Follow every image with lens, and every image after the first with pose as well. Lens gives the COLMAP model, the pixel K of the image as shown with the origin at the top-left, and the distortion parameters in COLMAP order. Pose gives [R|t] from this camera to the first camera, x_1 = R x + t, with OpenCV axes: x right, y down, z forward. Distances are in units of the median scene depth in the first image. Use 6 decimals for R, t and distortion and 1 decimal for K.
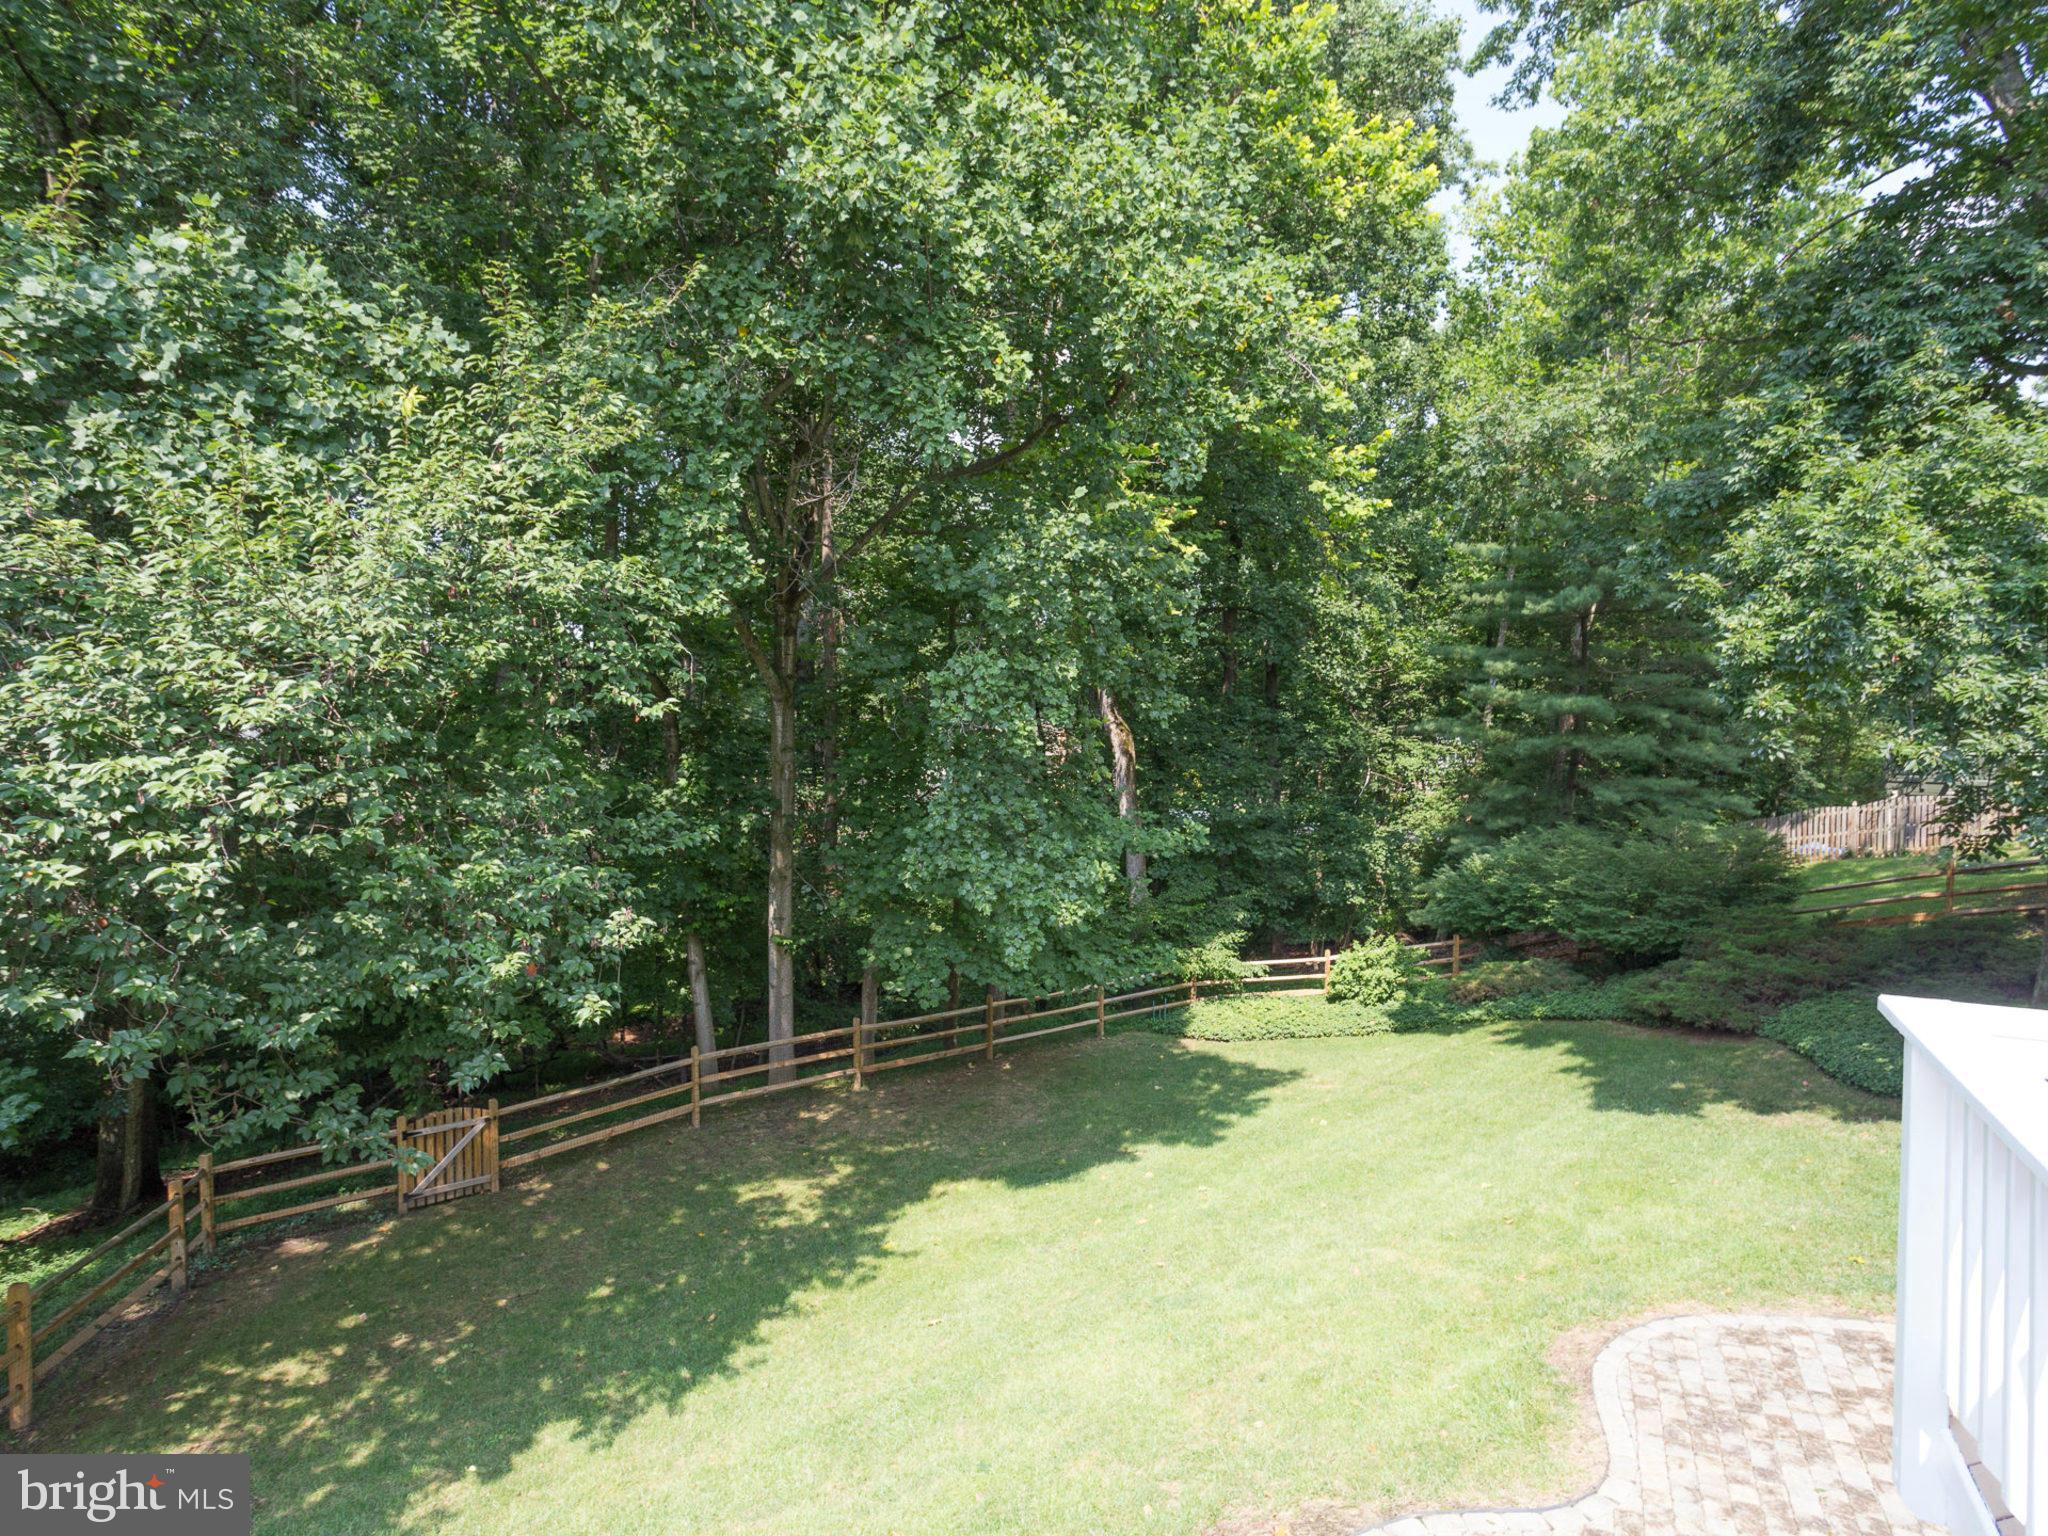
lens RADIAL K [[1088.9, 0, 1008.8], [0, 1088.9, 772.0], [0, 0, 1]] dist [-0.000903, 0.005237]
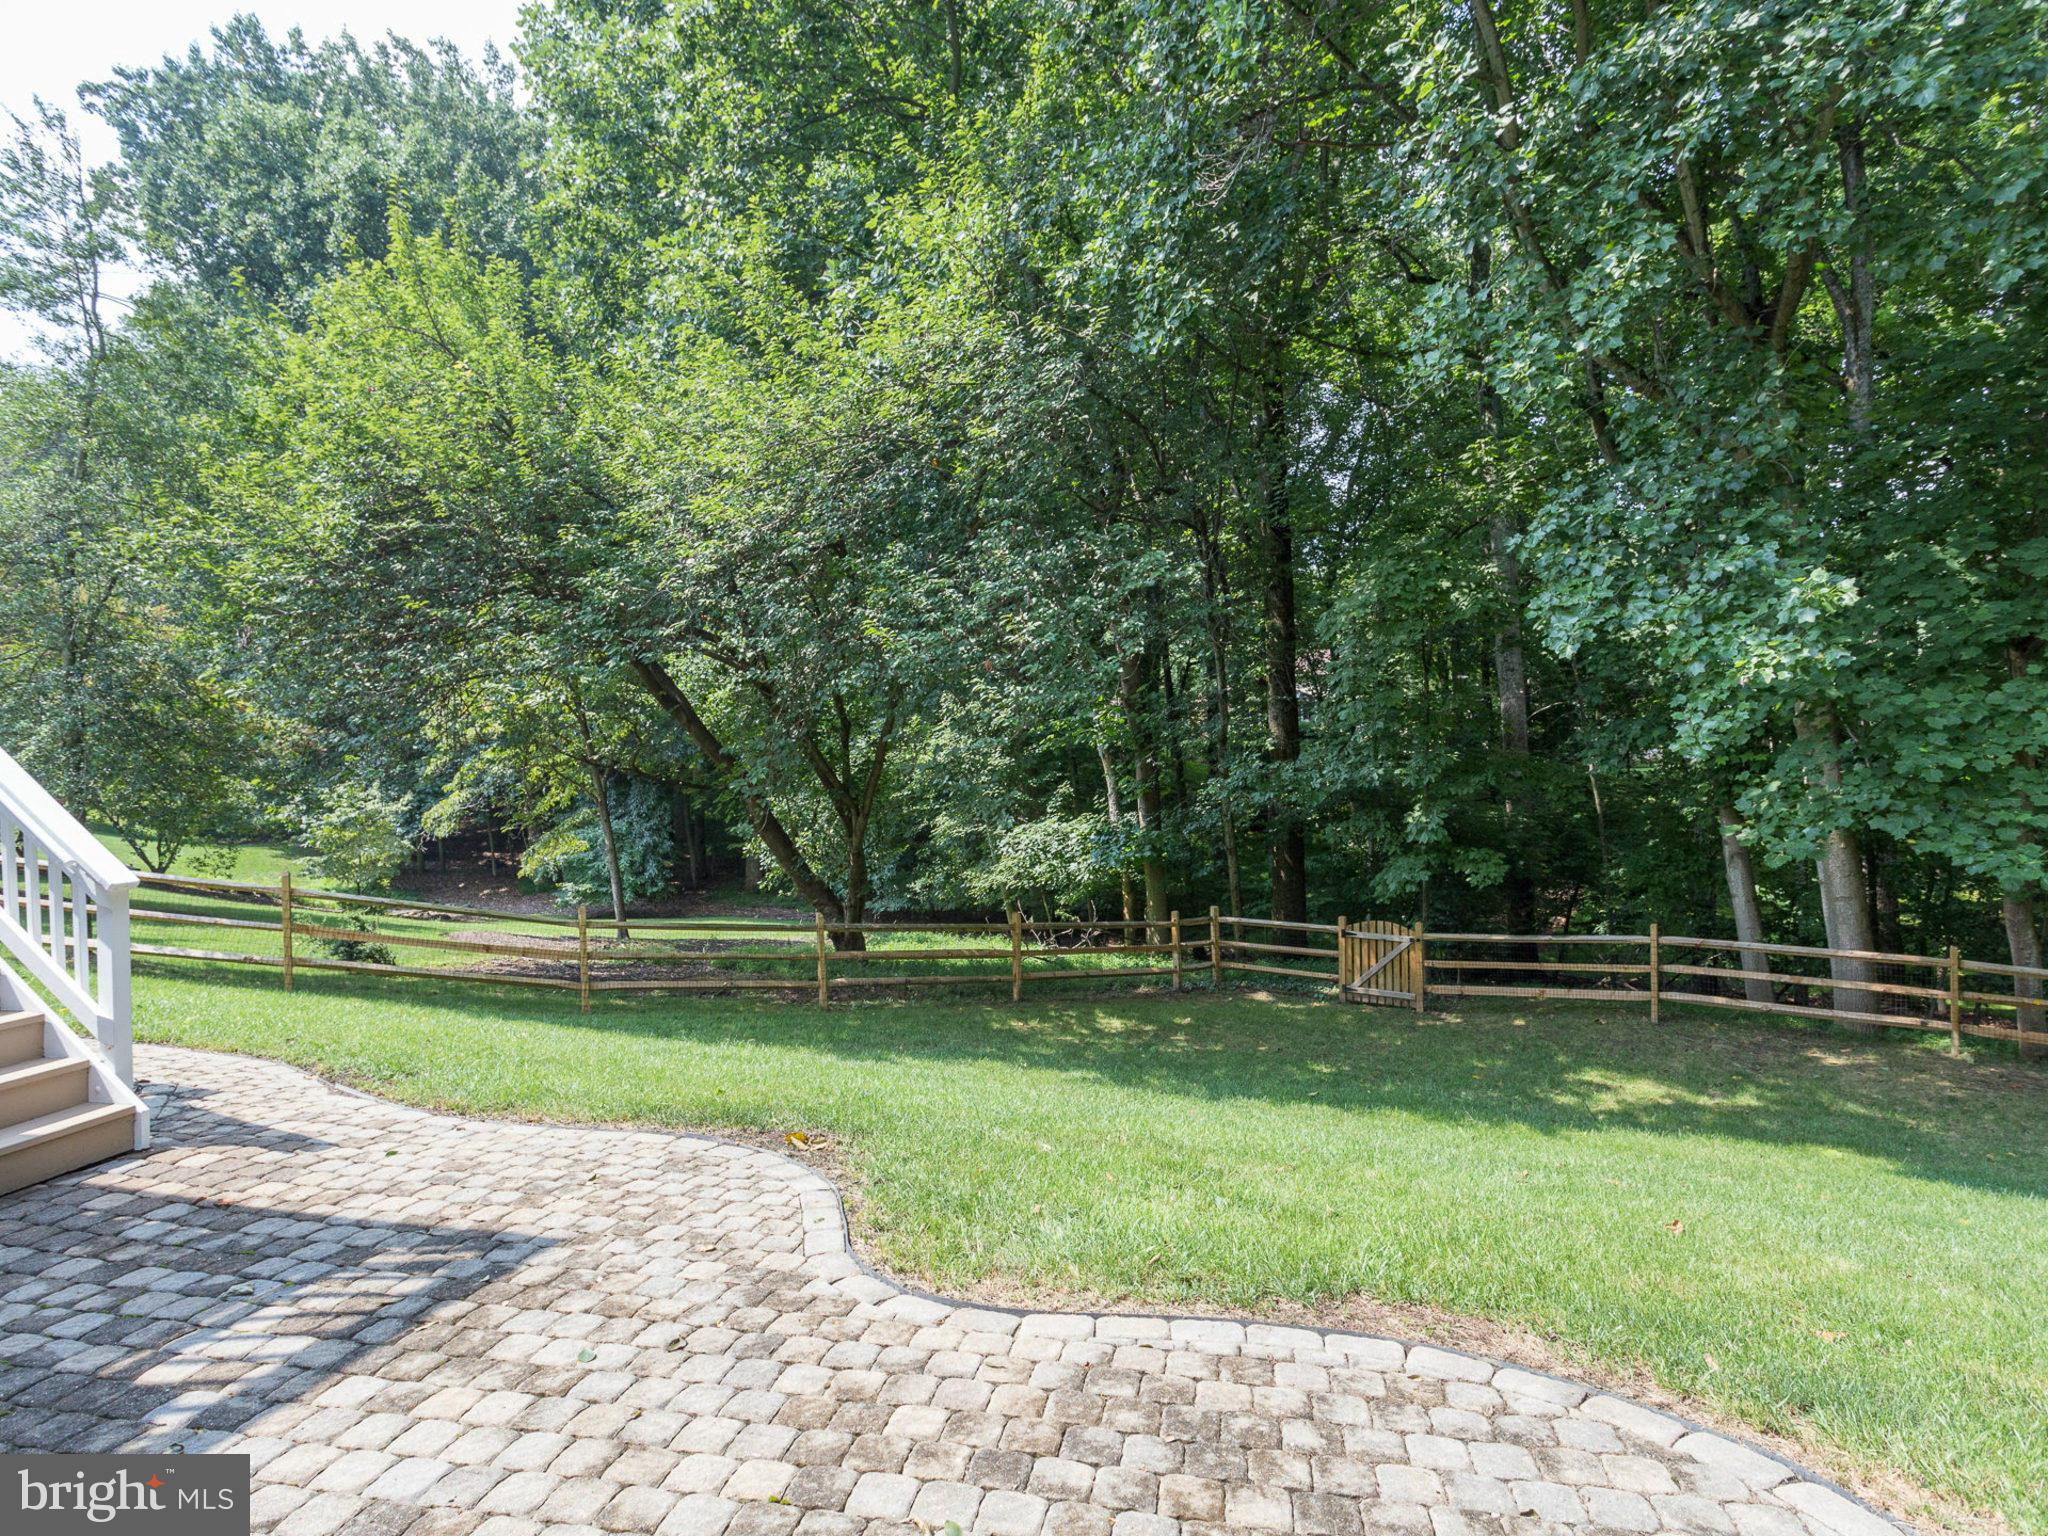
lens RADIAL K [[1088.9, 0, 1024.8], [0, 1088.9, 774.2], [0, 0, 1]] dist [-0.000903, 0.005237]
pose [[0.281269, 0.016159, -0.959493, 0.702341], [-0.010002, 0.999853, 0.013907, 0.250436], [0.959577, 0.005685, 0.281389, 0.584572]]
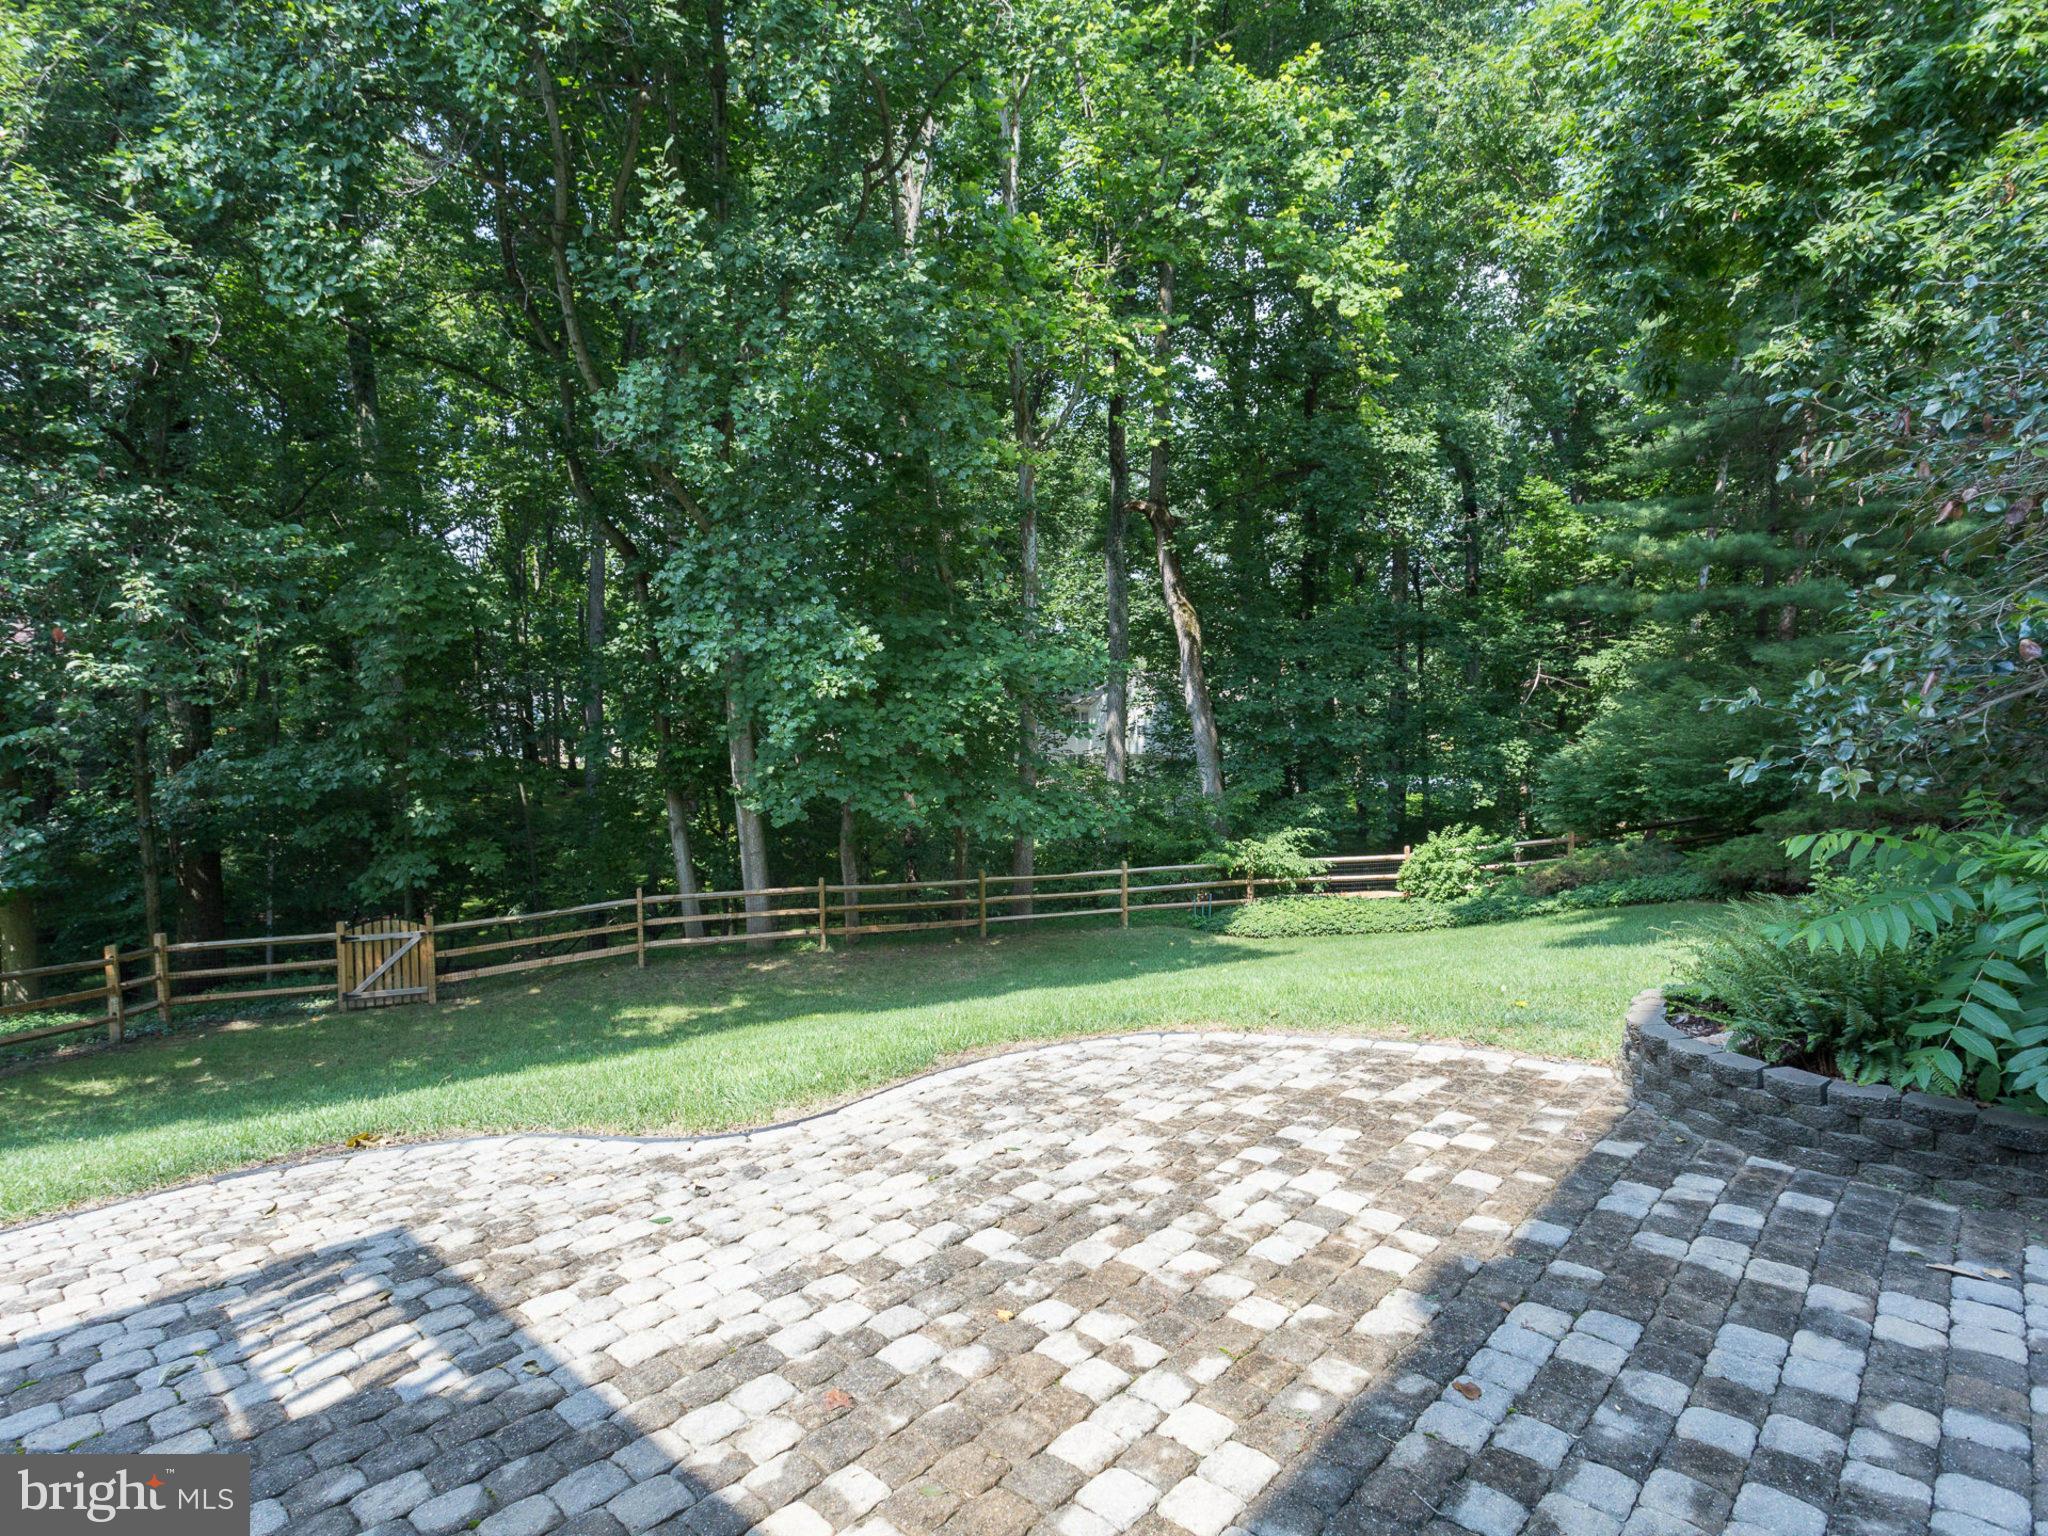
lens RADIAL K [[1088.9, 0, 1005.4], [0, 1088.9, 773.7], [0, 0, 1]] dist [-0.000903, 0.005237]
pose [[0.964920, -0.003689, -0.262518, 0.585685], [0.006382, 0.999935, 0.009407, 0.263415], [0.262466, -0.010753, 0.964881, 0.212745]]
